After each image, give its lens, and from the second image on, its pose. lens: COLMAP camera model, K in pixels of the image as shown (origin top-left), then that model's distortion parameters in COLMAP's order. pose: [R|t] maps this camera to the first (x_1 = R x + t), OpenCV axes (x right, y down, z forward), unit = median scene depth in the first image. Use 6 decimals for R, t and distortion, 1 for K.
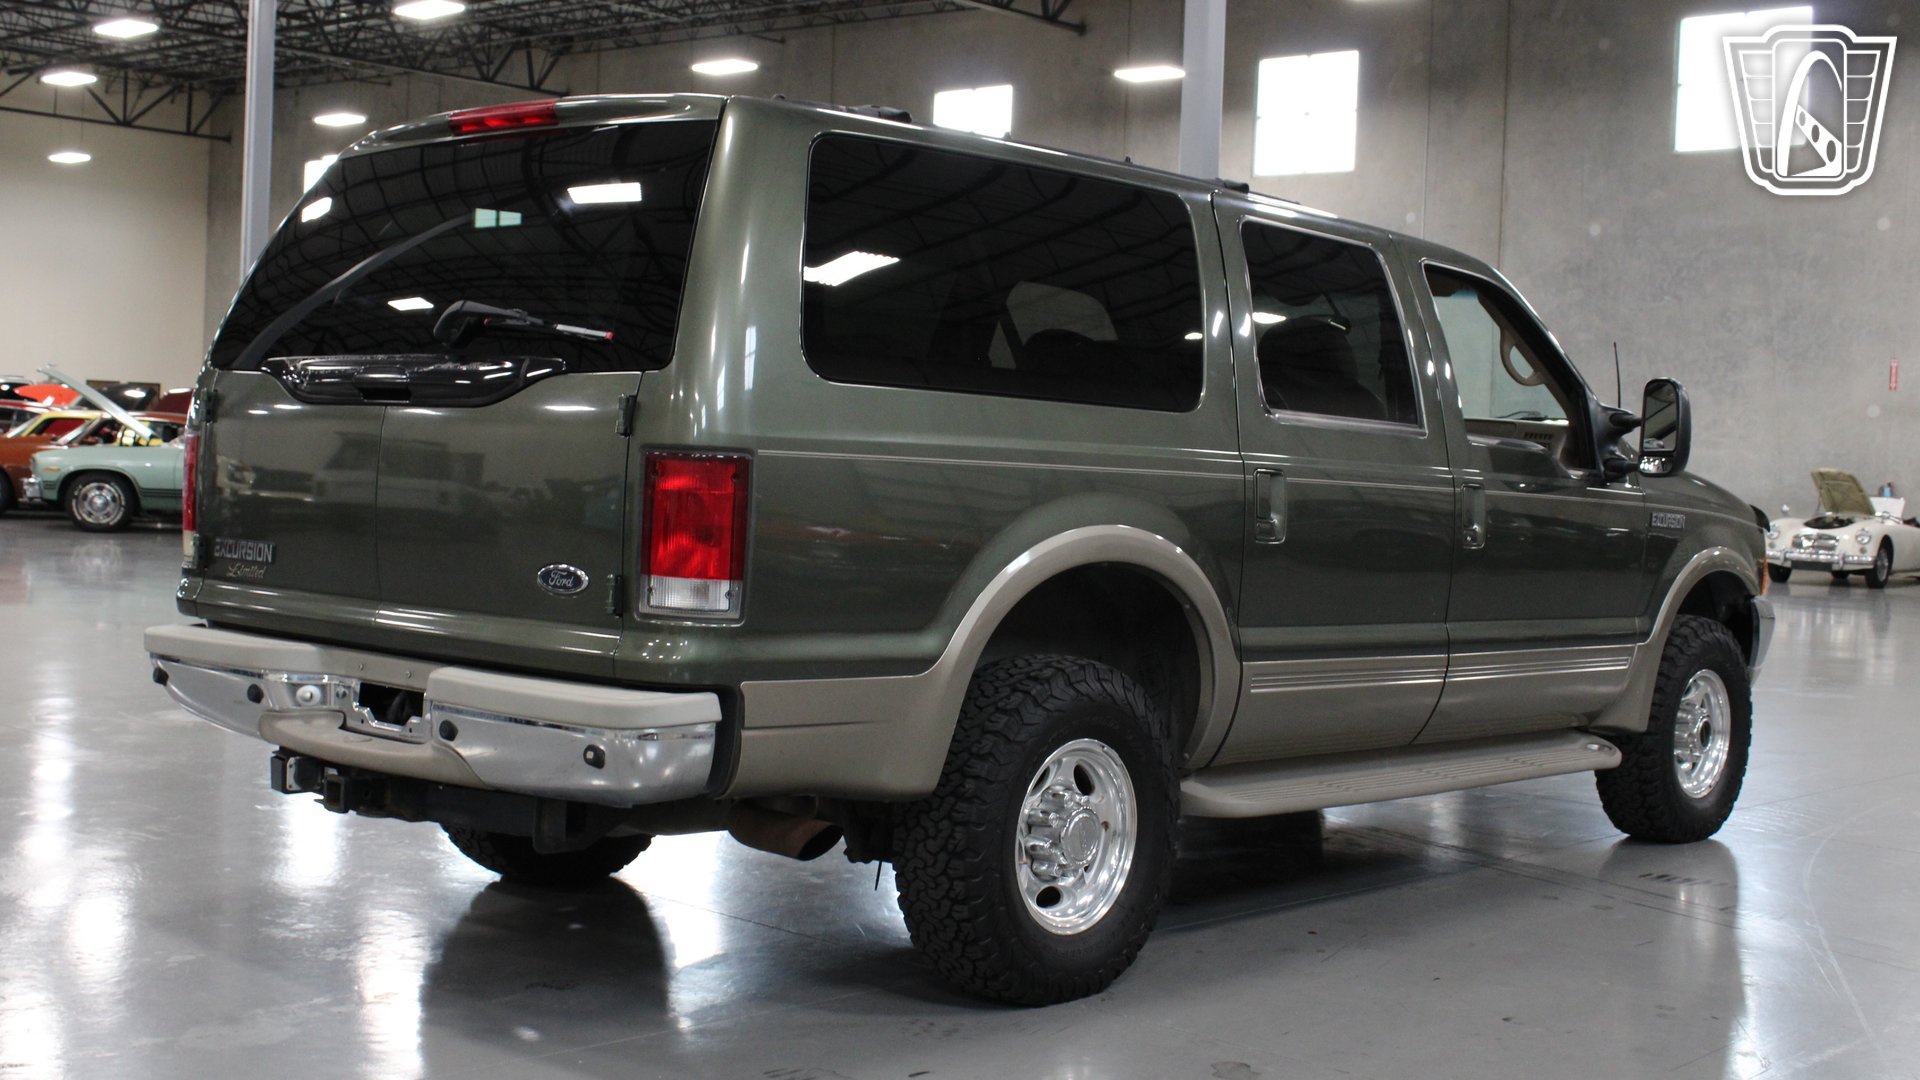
lens RADIAL K [[2277.2, 0, 988.5], [0, 2277.2, 534.0], [0, 0, 1]] dist [-0.105551, 0.174281]
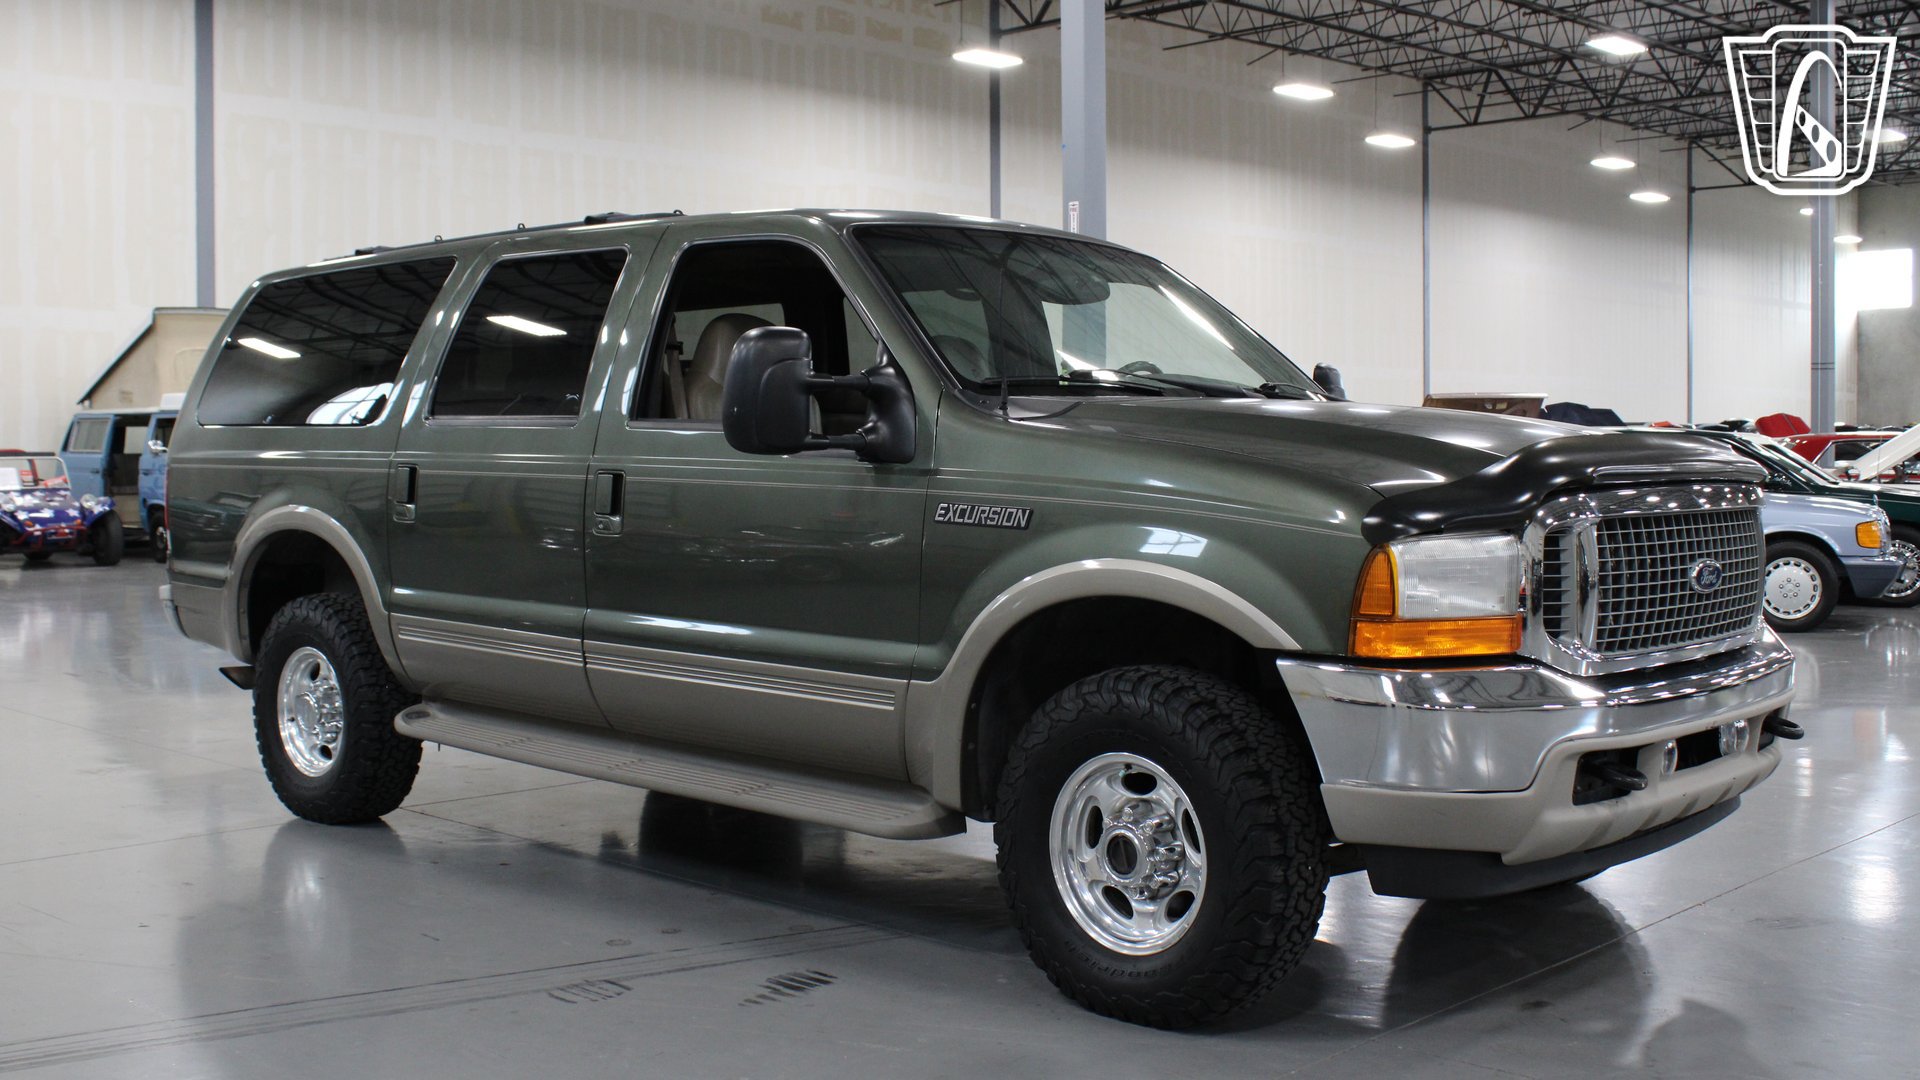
lens RADIAL K [[1985.2, 0, 960.0], [0, 1985.2, 540.0], [0, 0, 1]] dist [-0.118876, 0.148686]
pose [[-0.035622, 0.004806, -0.999354, 1.173549], [-0.030880, 0.999506, 0.005908, -0.002194], [0.998888, 0.031071, -0.035456, 1.302280]]
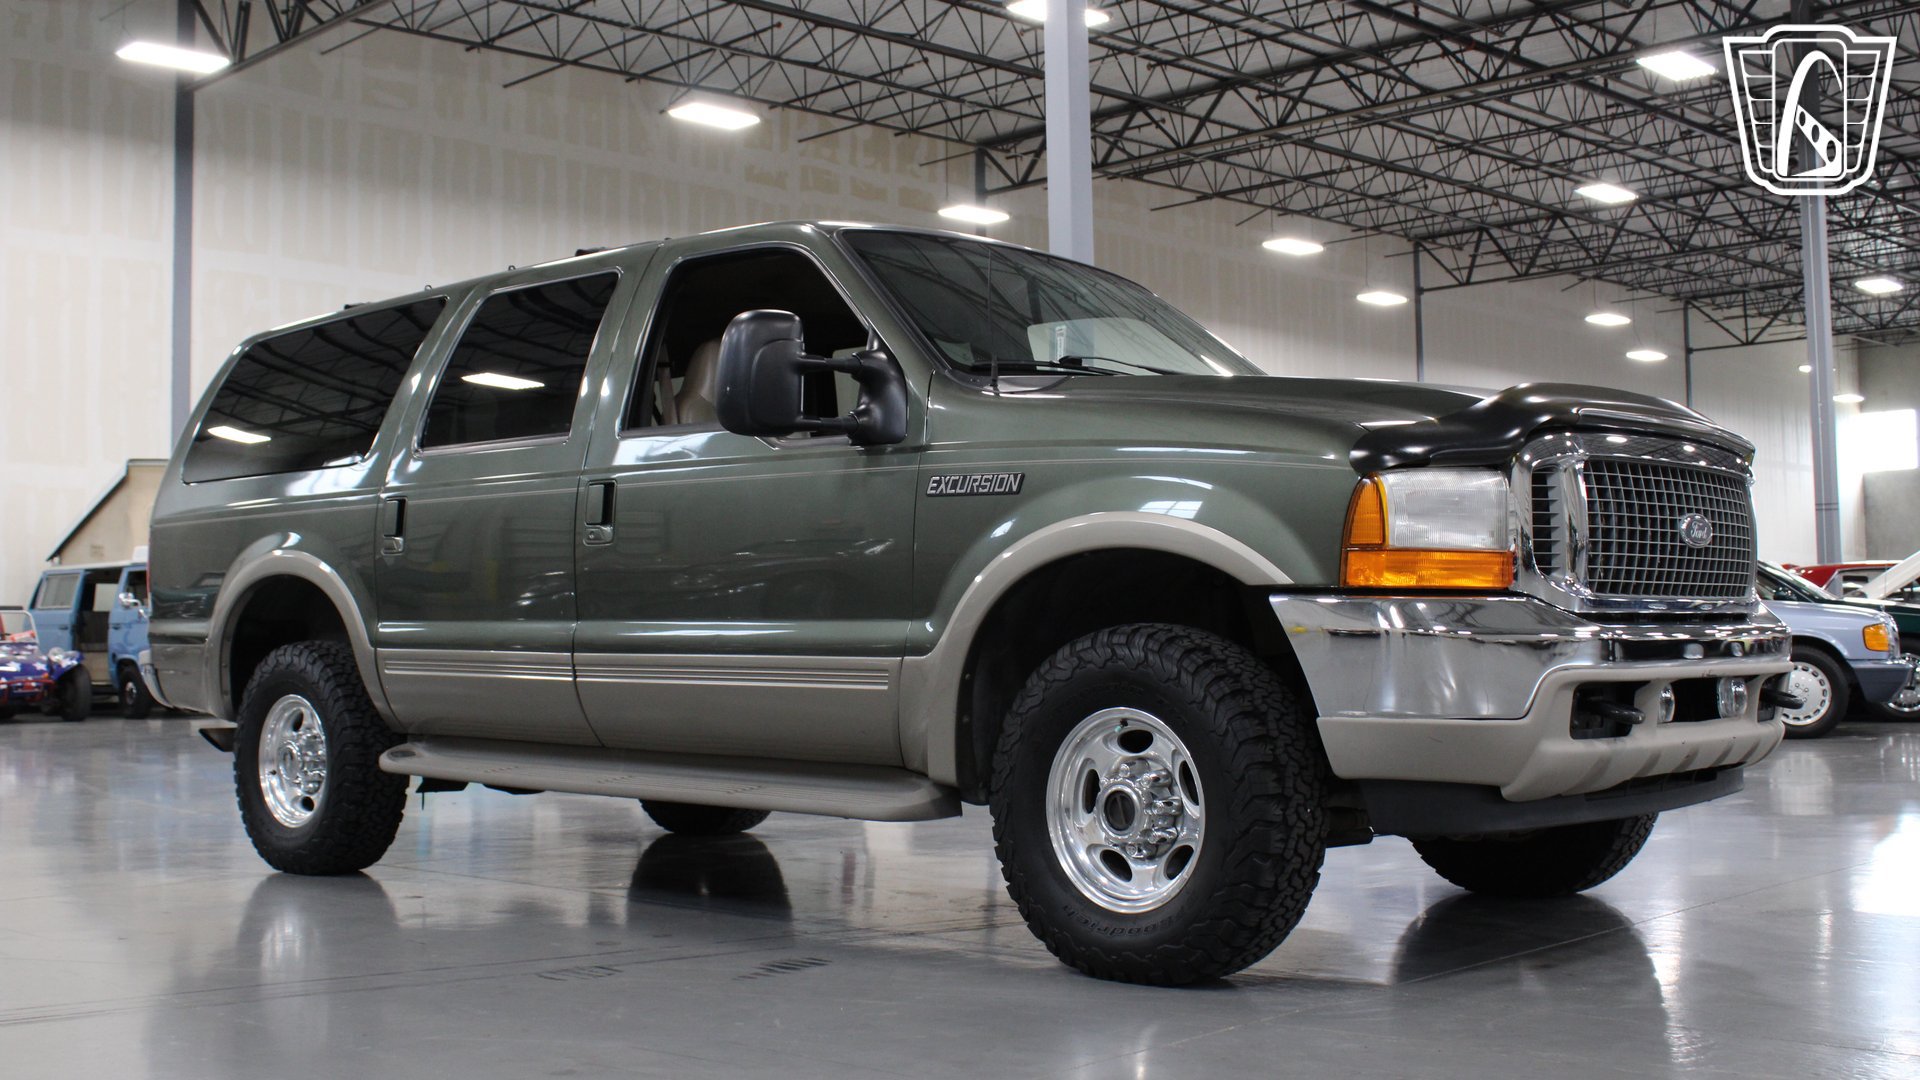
lens RADIAL K [[2043.5, 0, 963.1], [0, 2043.5, 554.0], [0, 0, 1]] dist [-0.122260, 0.170372]
pose [[-0.029667, -0.084223, -0.996005, 1.194797], [-0.019358, 0.996305, -0.083672, 0.088249], [0.999372, 0.016798, -0.031188, 1.304298]]
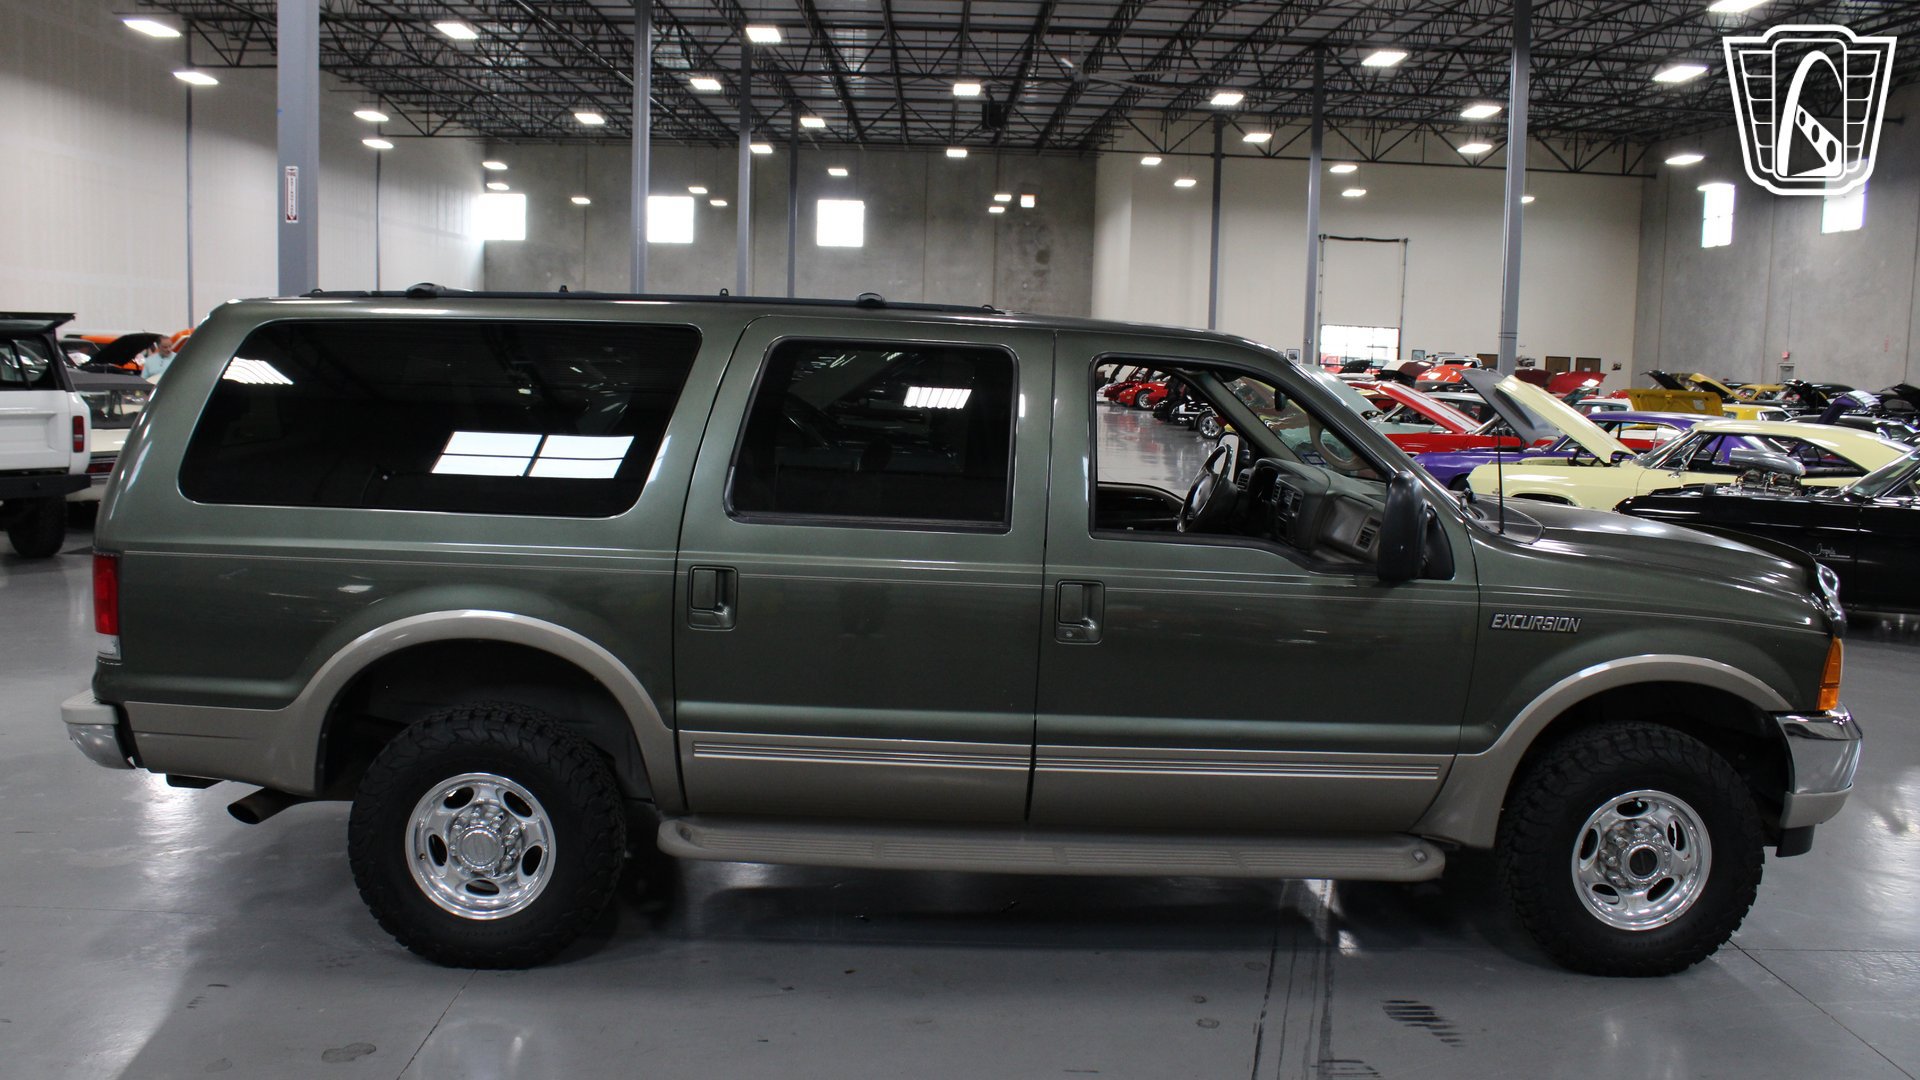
lens RADIAL K [[1626.7, 0, 960.0], [0, 1626.7, 540.0], [0, 0, 1]] dist [-0.170506, 0.142297]
pose [[0.685069, 0.066213, -0.725463, 0.770642], [-0.027029, 0.997485, 0.065517, -0.094941], [0.727976, -0.025275, 0.685136, 0.514153]]
